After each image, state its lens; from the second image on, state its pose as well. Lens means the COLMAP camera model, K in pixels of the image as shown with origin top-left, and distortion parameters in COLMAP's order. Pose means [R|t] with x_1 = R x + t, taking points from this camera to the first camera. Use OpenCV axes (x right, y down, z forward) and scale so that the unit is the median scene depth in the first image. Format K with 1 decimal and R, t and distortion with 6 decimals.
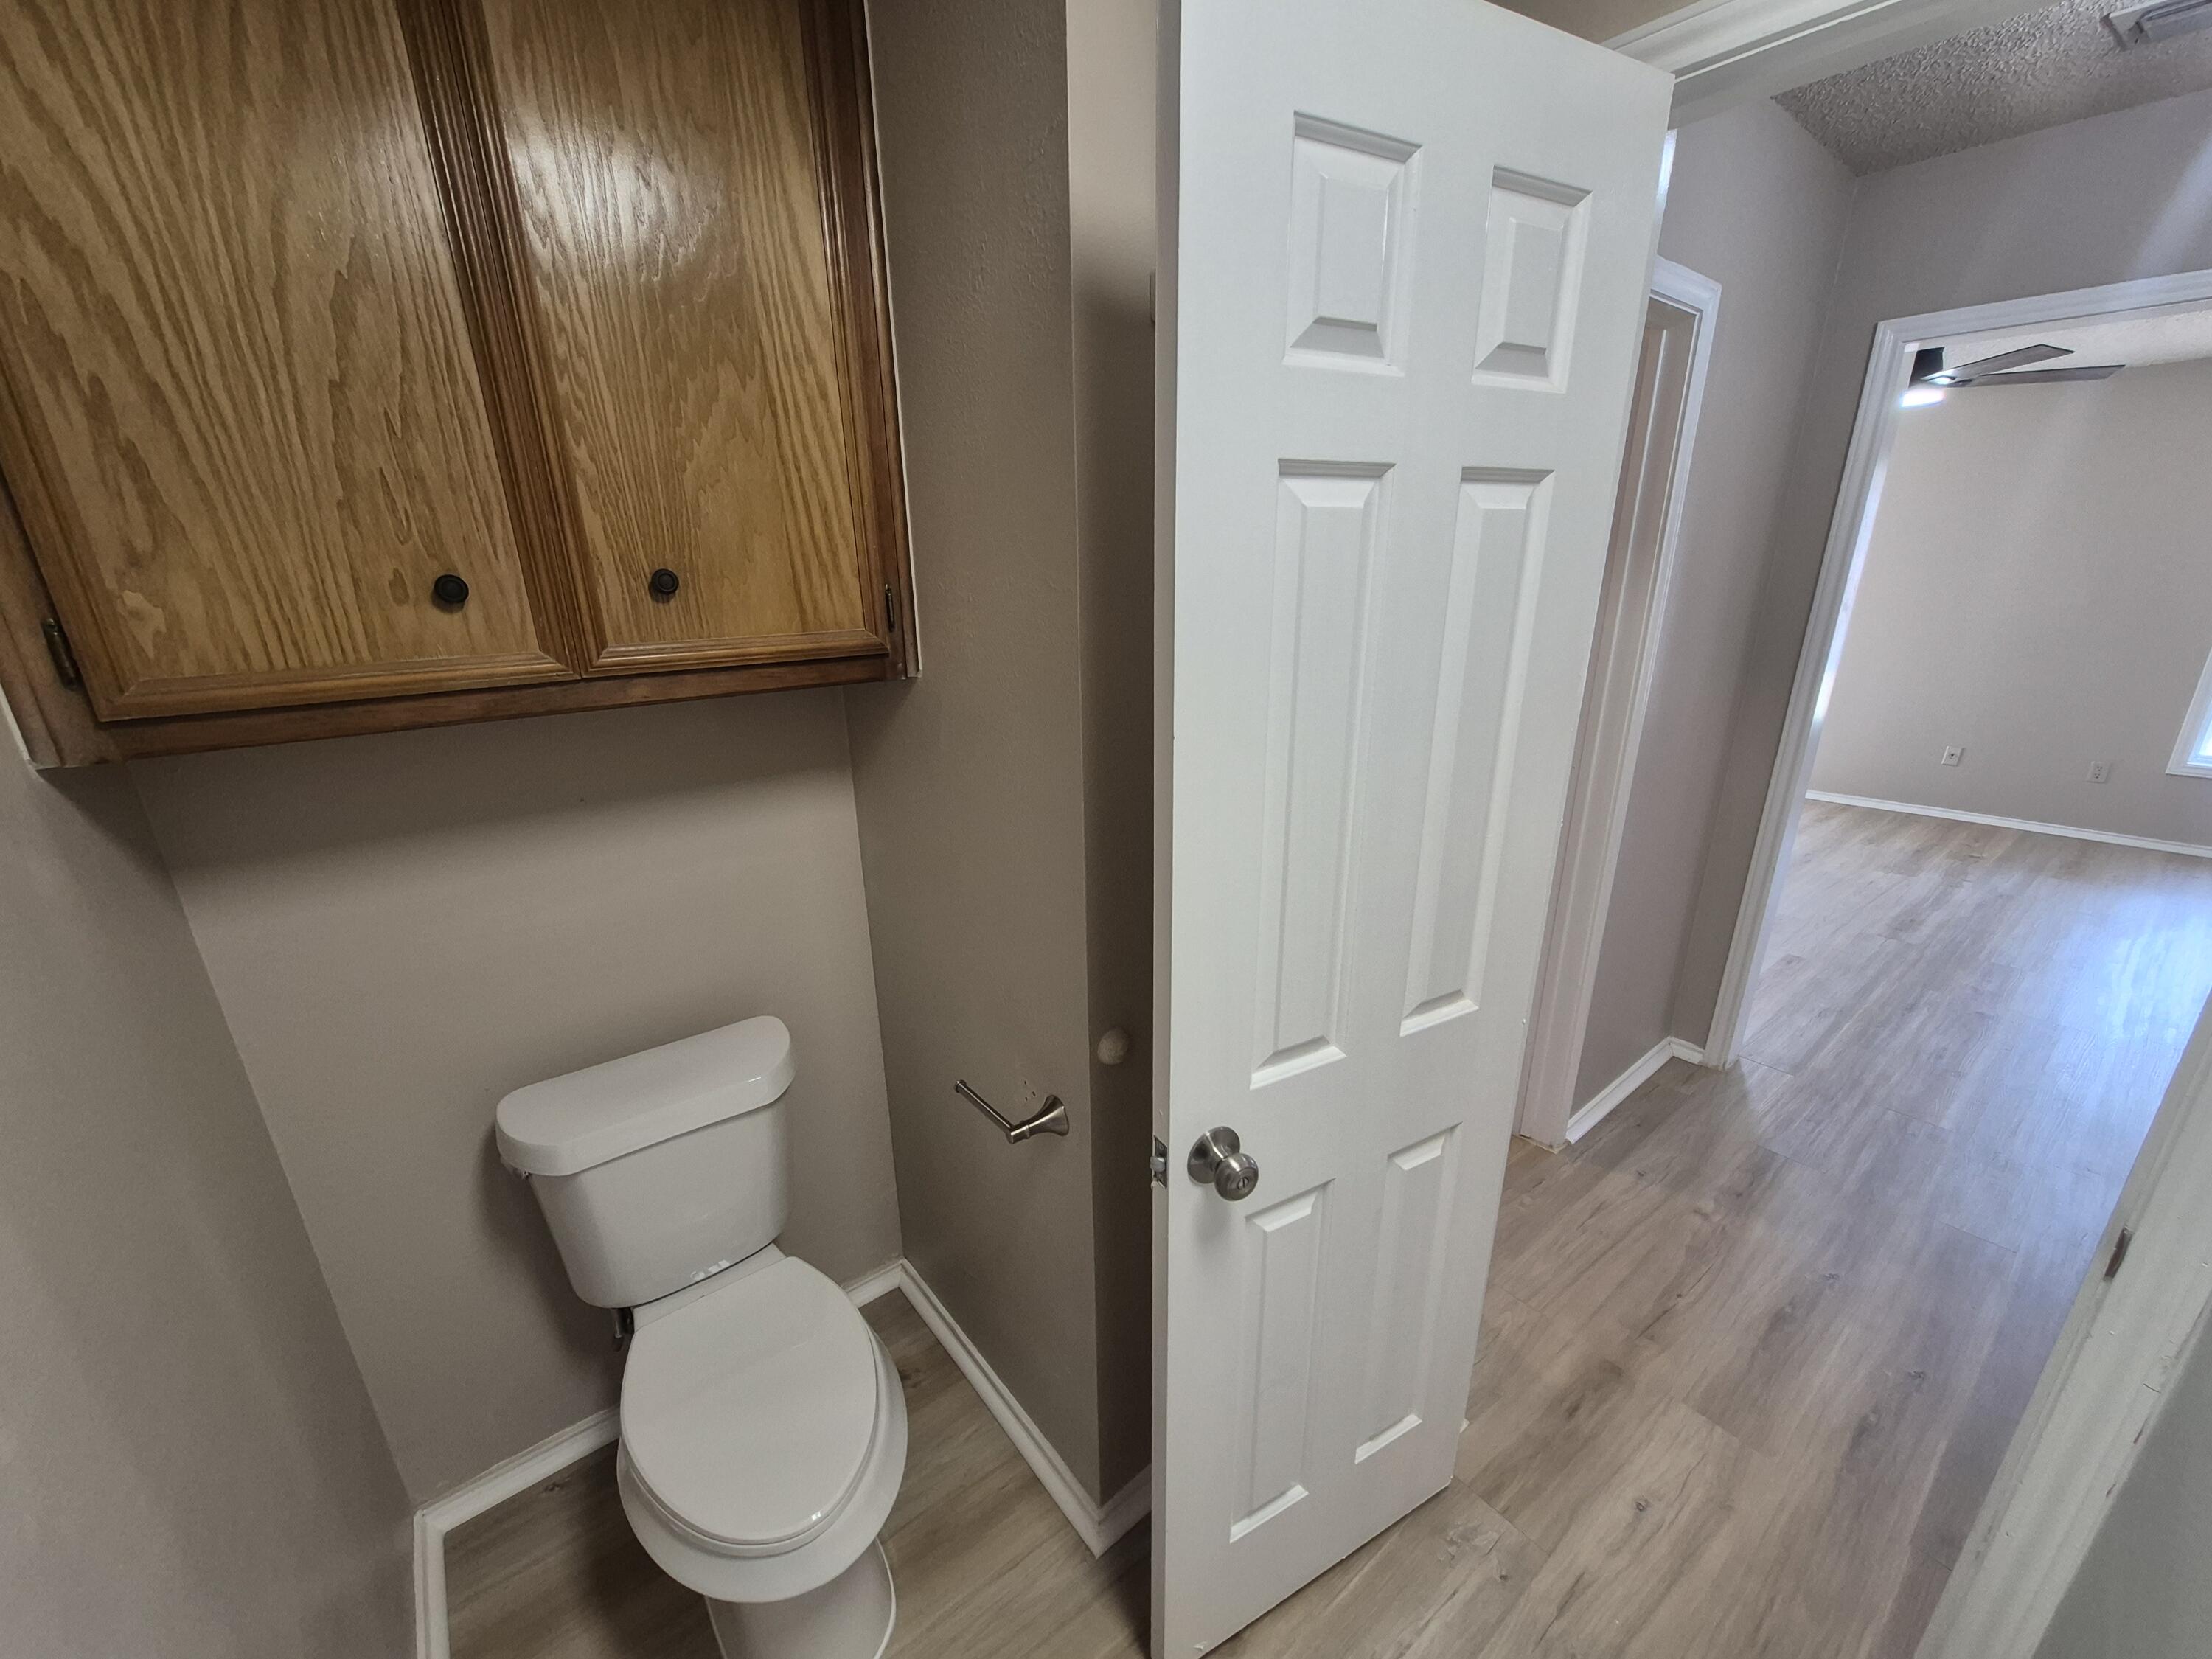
lens RADIAL K [[862.5, 0, 1095.3], [0, 862.5, 853.9], [0, 0, 1]] dist [0.002651, -0.000087]
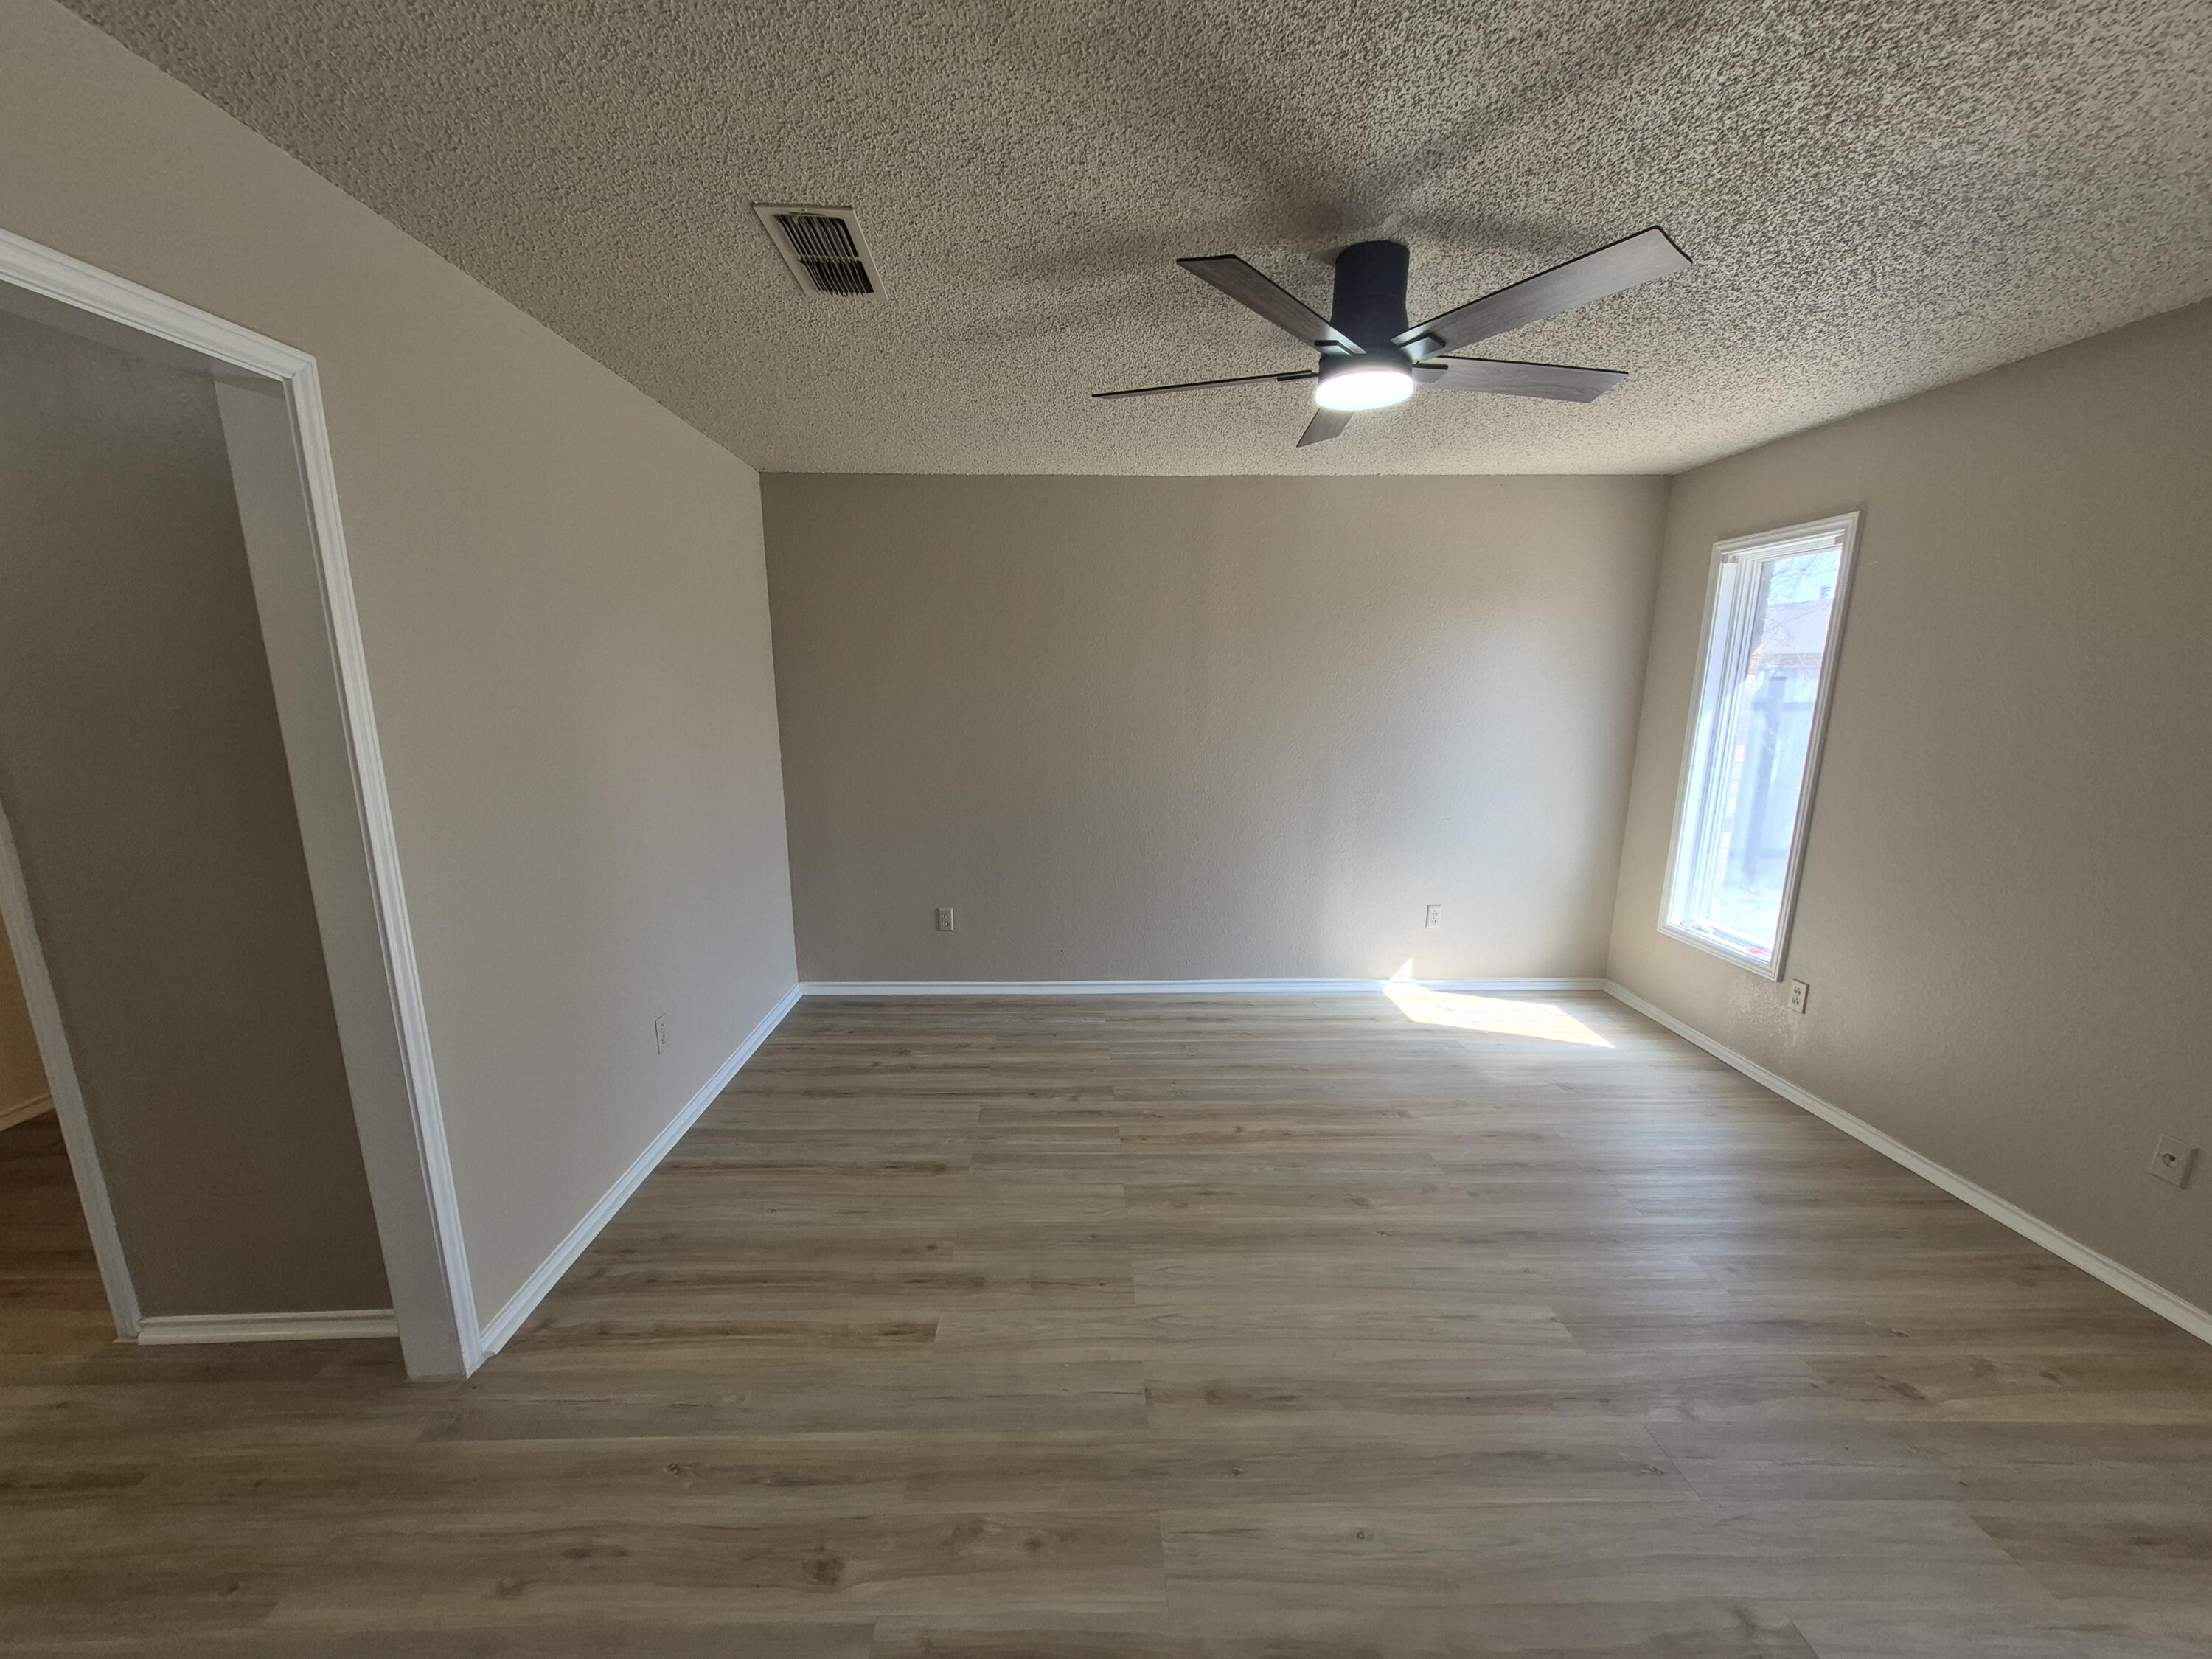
lens RADIAL K [[862.5, 0, 1095.3], [0, 862.5, 853.9], [0, 0, 1]] dist [0.002651, -0.000087]
pose [[0.801876, 0.140599, -0.580713, 2.829254], [-0.205325, 0.977572, -0.046838, -0.466238], [0.561103, 0.156794, 0.812760, 1.254798]]
